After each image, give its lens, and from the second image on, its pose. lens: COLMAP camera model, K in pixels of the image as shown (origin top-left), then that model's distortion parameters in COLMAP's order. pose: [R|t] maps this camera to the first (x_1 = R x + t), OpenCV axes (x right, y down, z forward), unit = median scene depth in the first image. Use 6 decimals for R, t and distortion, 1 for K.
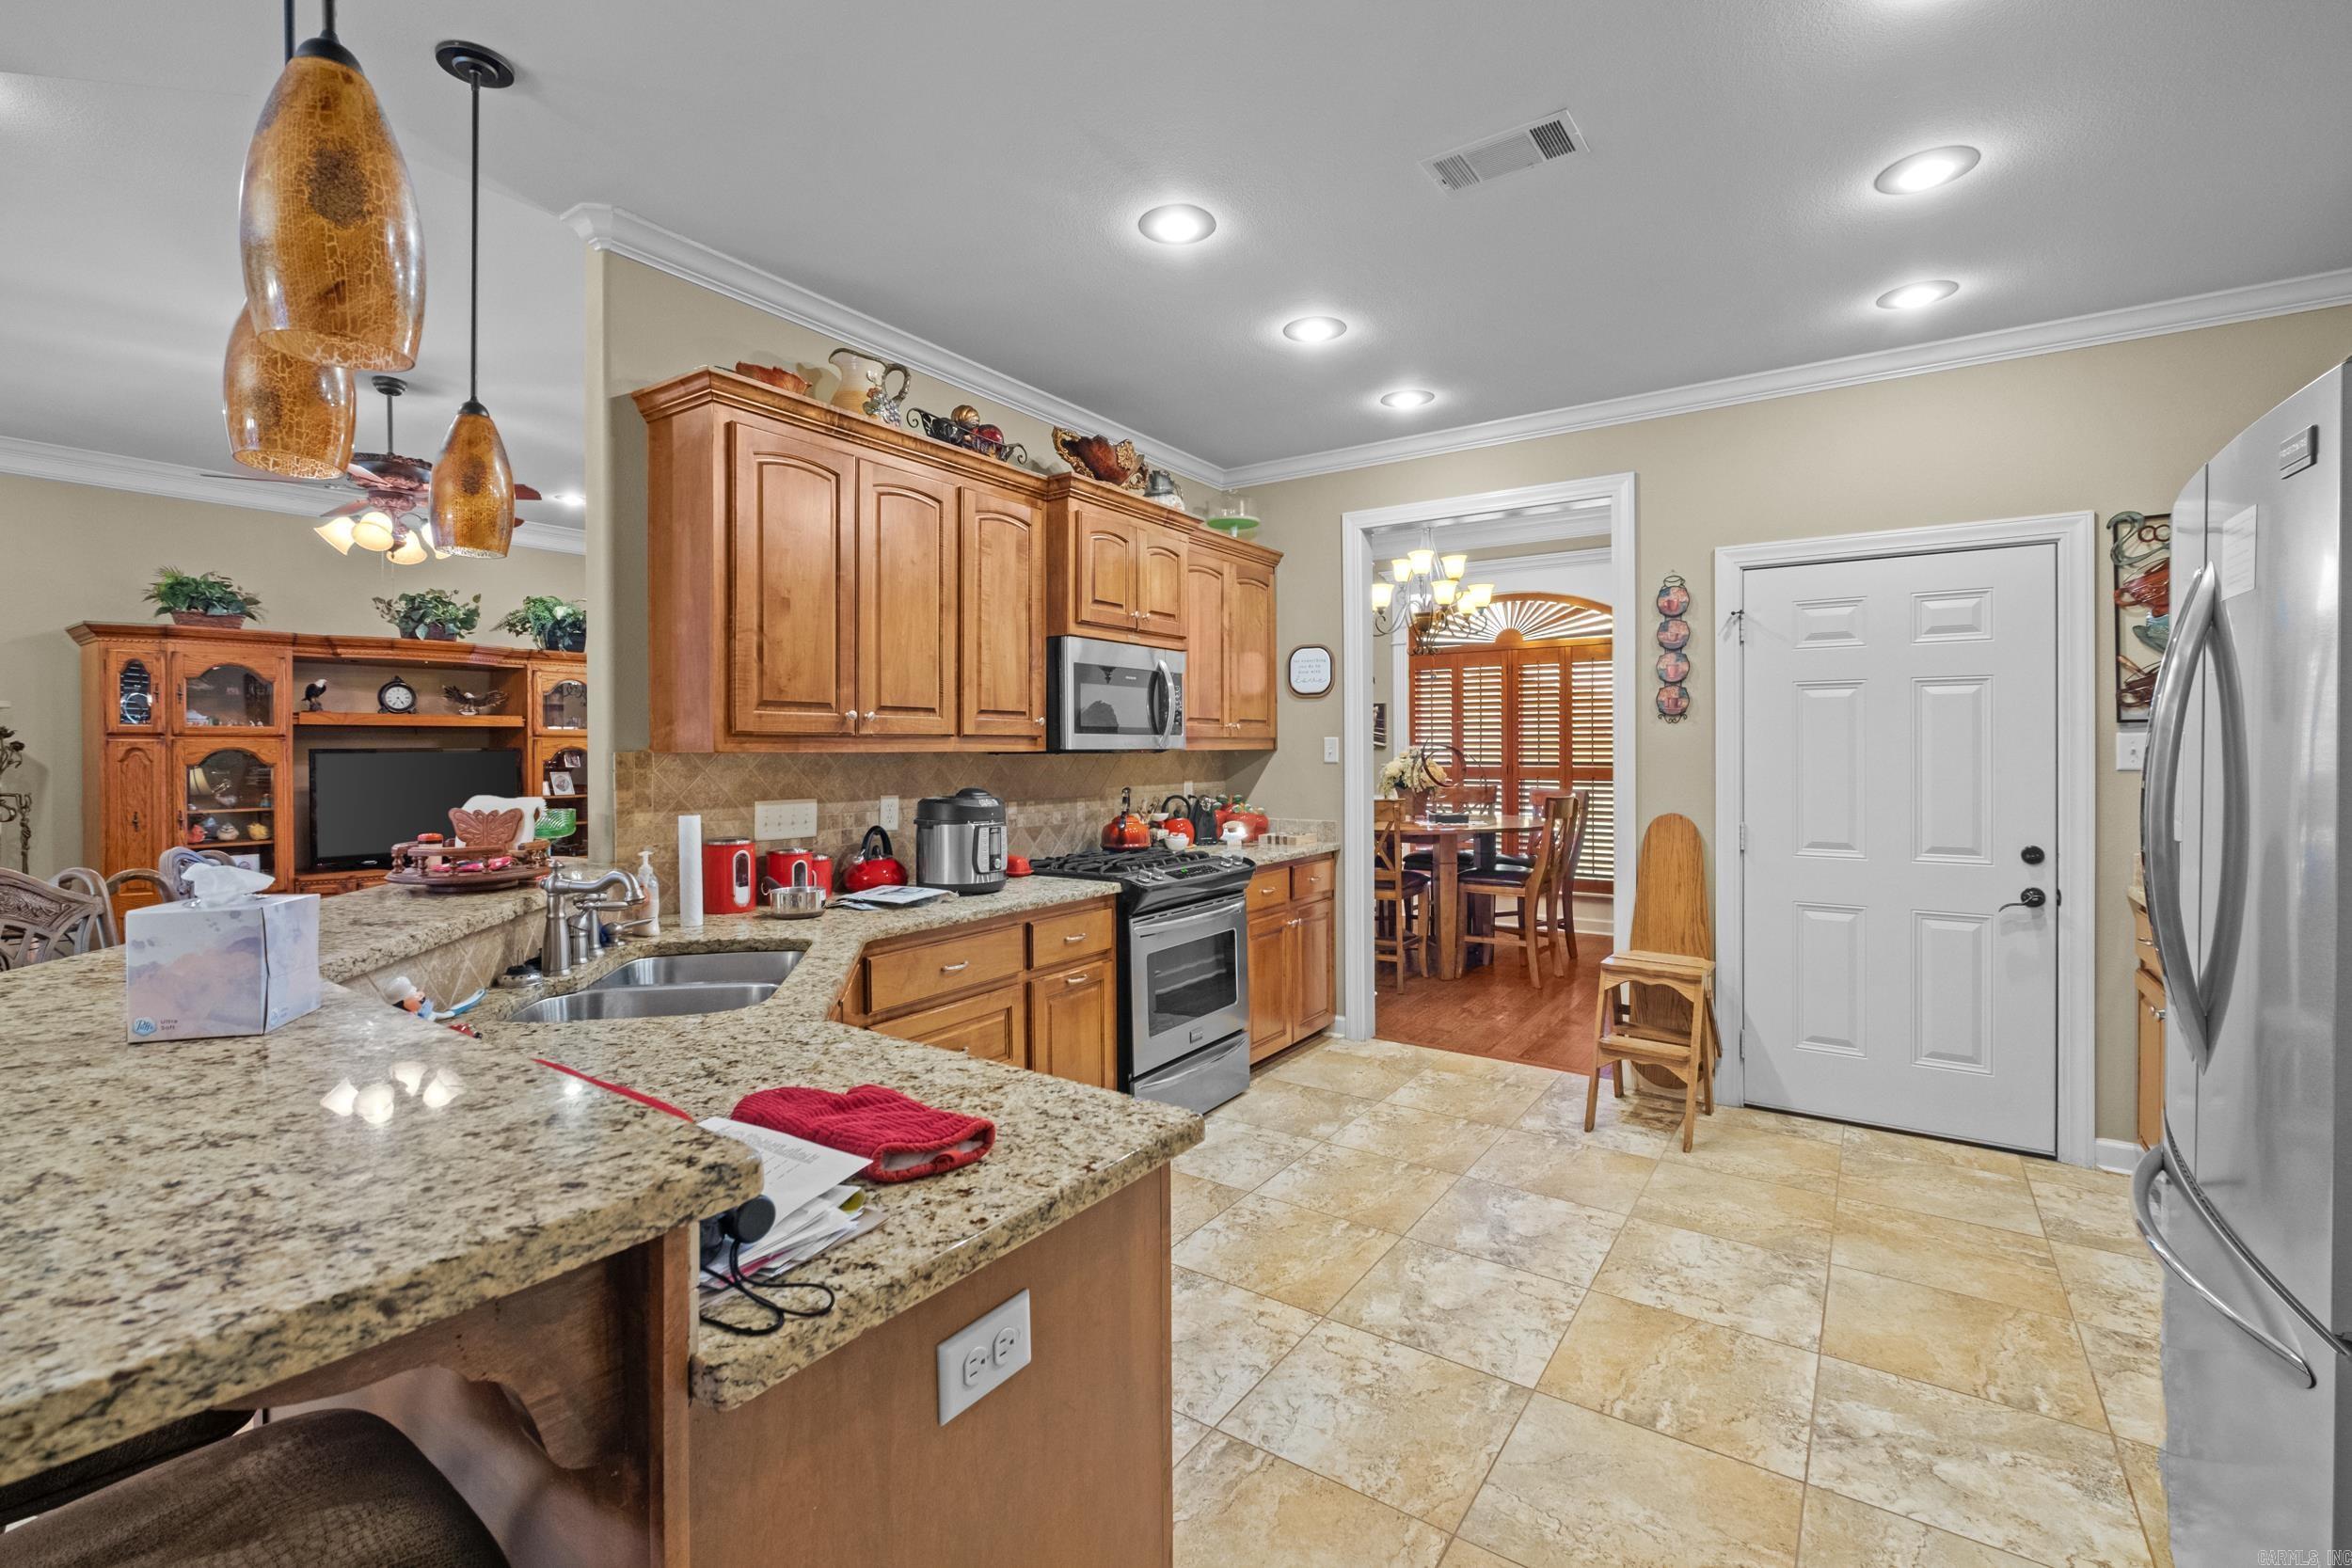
lens RADIAL K [[1019.1, 0, 1165.1], [0, 1019.1, 756.2], [0, 0, 1]] dist [-0.021237, 0.007017]
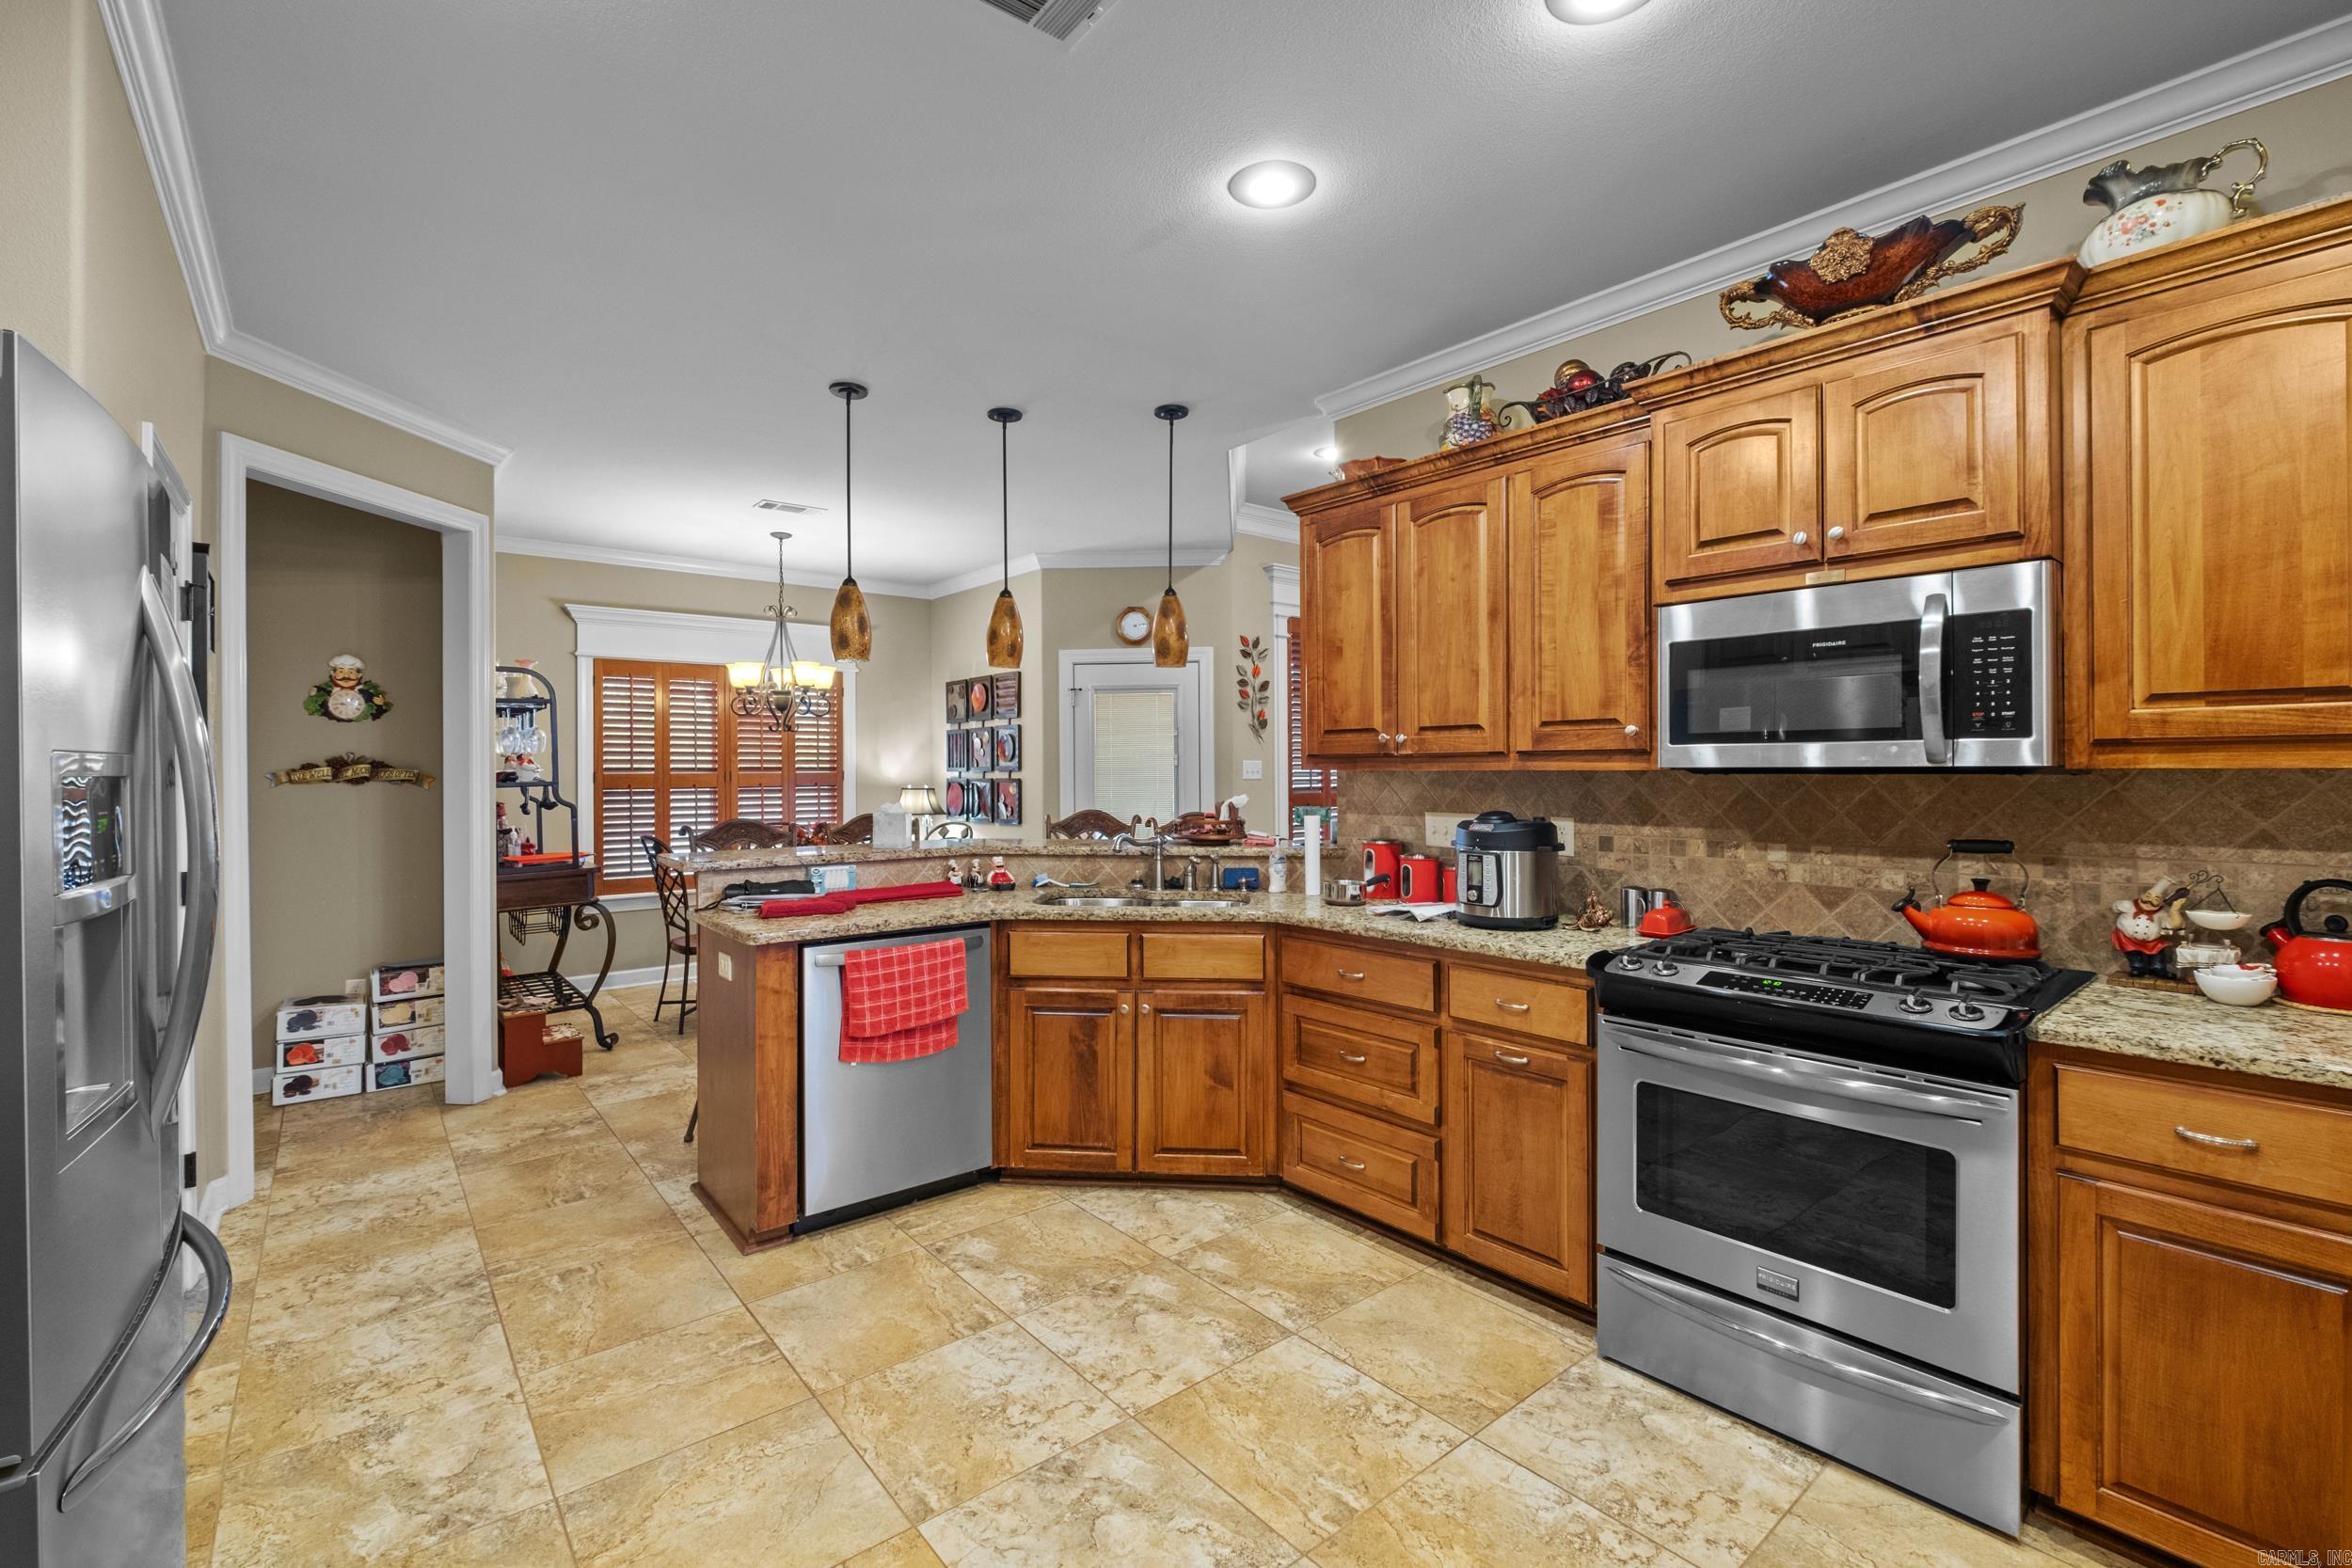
lens RADIAL K [[1019.7, 0, 1166.1], [0, 1019.7, 771.8], [0, 0, 1]] dist [-0.002966, -0.000669]
pose [[-0.268882, 0.006512, -0.963151, 0.429832], [0.000203, 0.999978, 0.006704, -0.005327], [0.963173, 0.001608, -0.268877, 0.545393]]
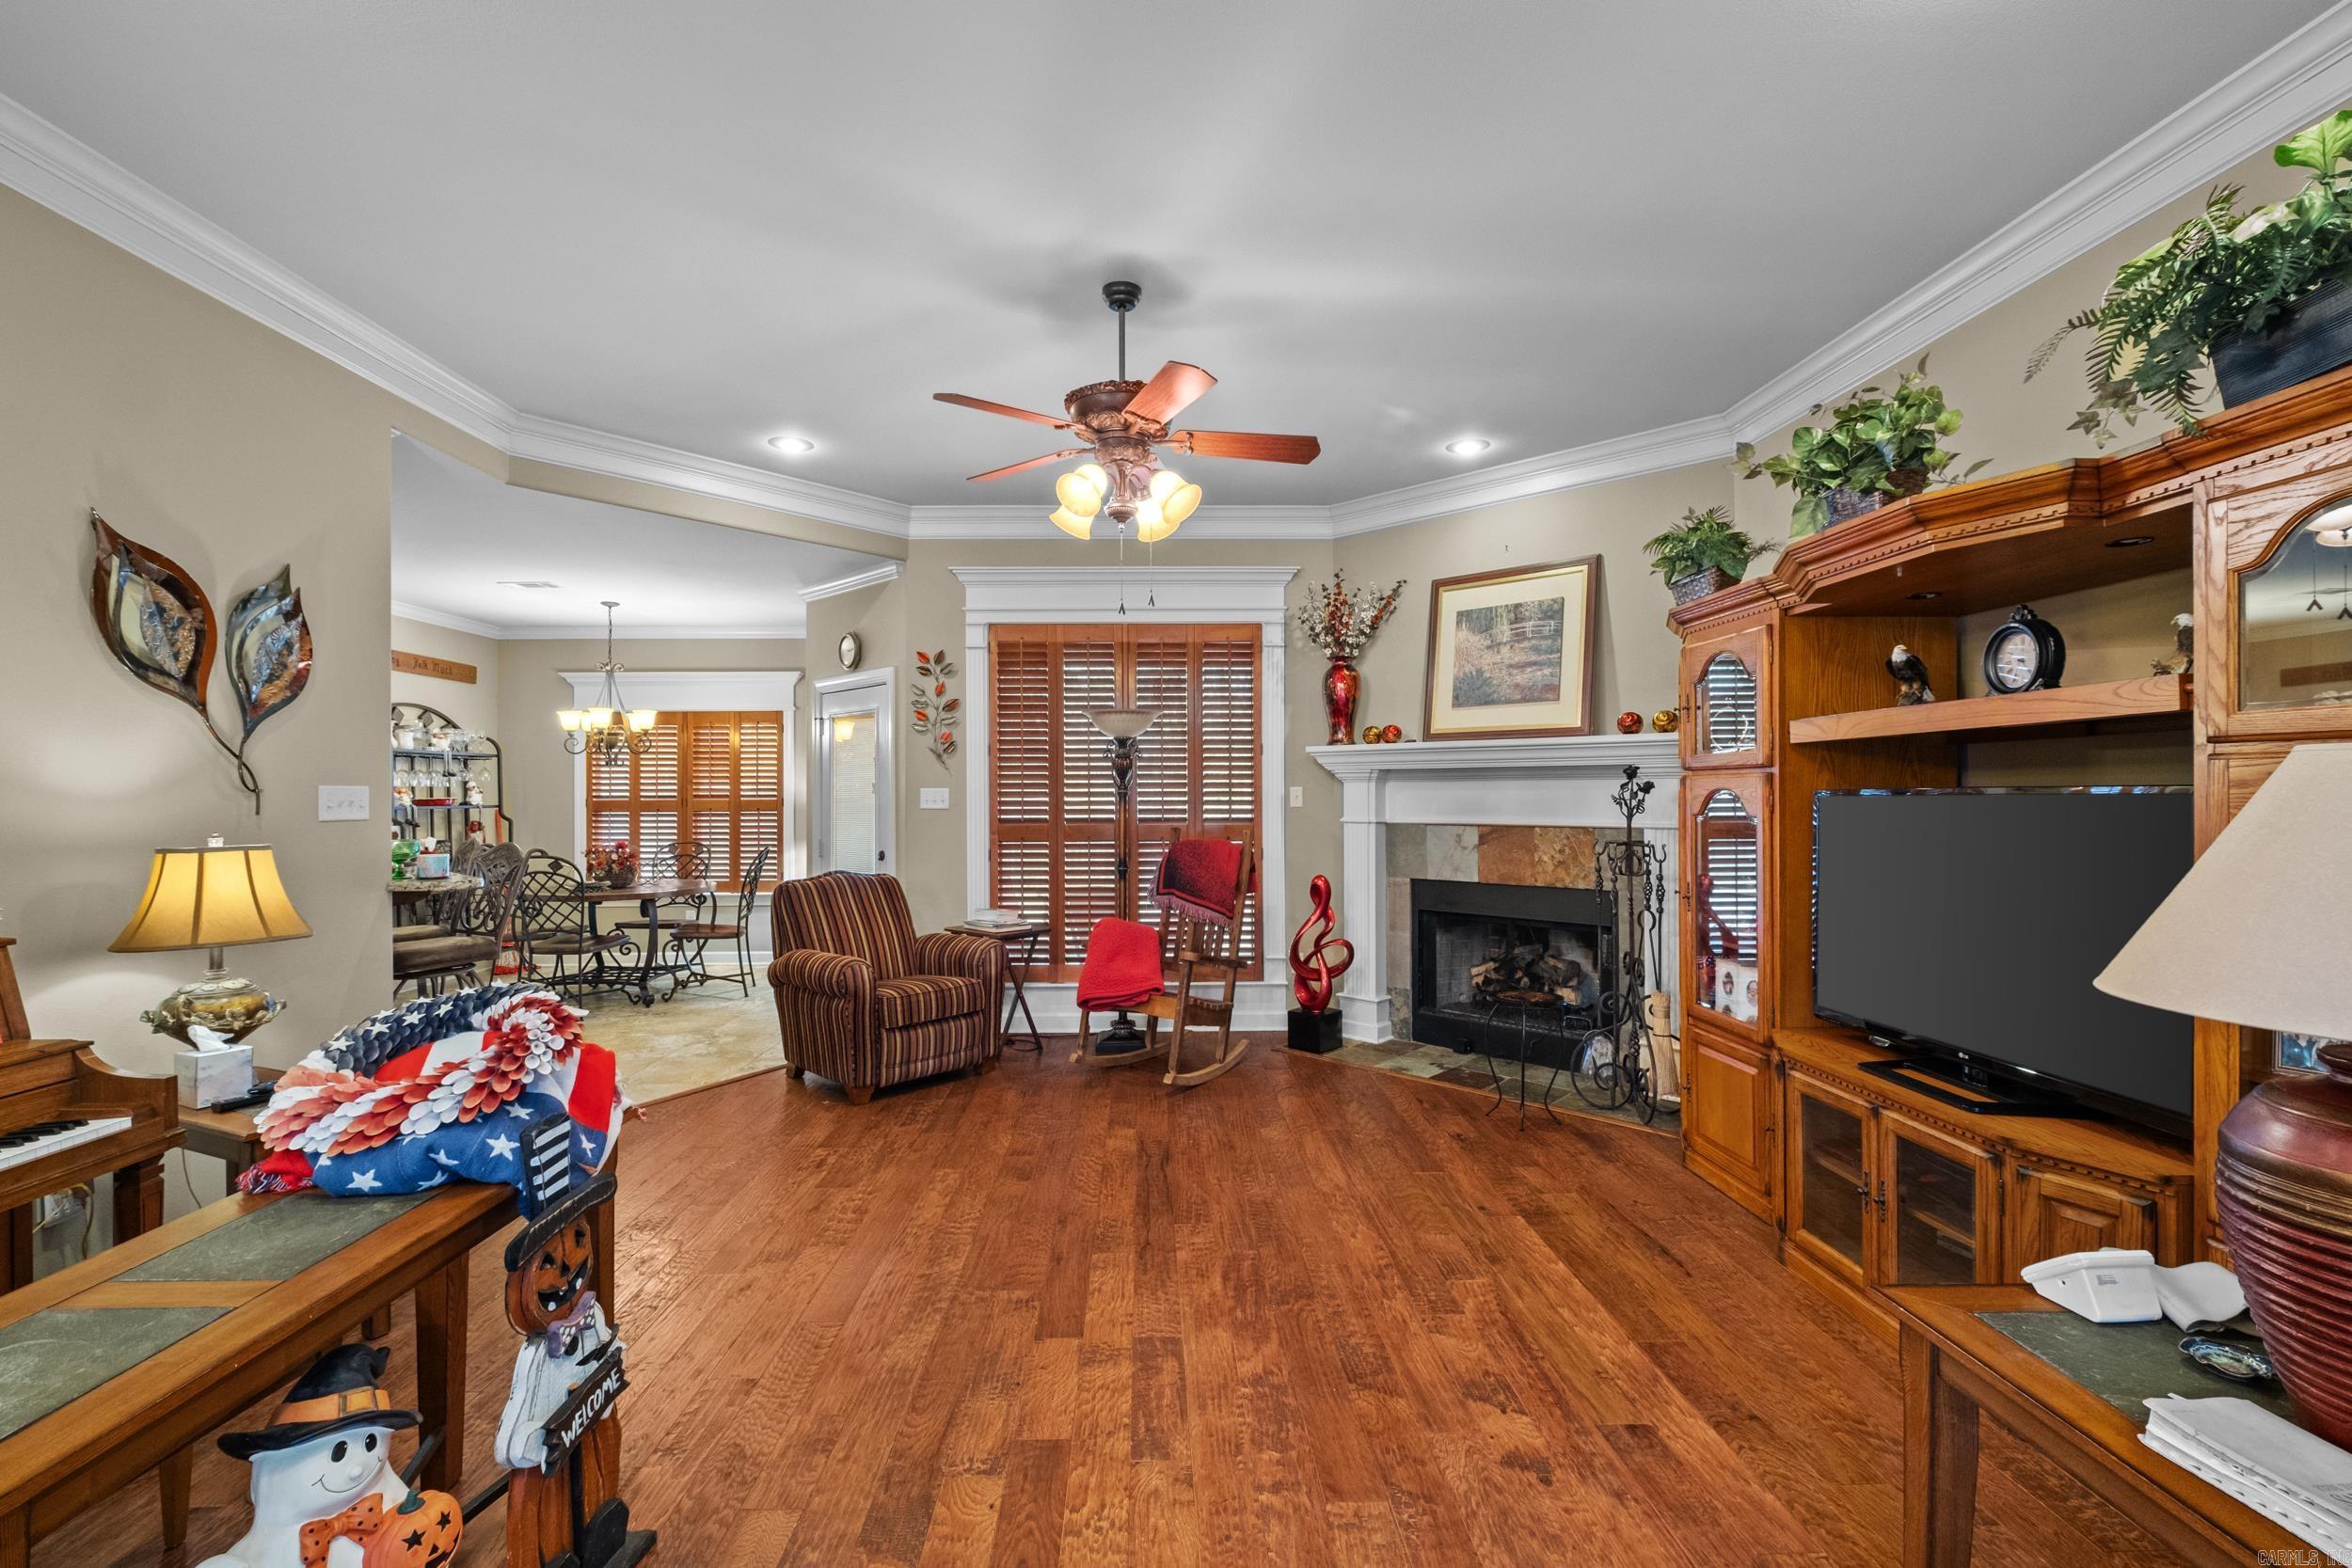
lens RADIAL K [[1024.3, 0, 1171.8], [0, 1024.3, 788.1], [0, 0, 1]] dist [-0.008134, -0.000313]
pose [[-0.806863, 0.005053, -0.590717, -0.297018], [0.005071, 0.999986, 0.001627, -0.011483], [0.590717, -0.001683, -0.806877, 1.324939]]
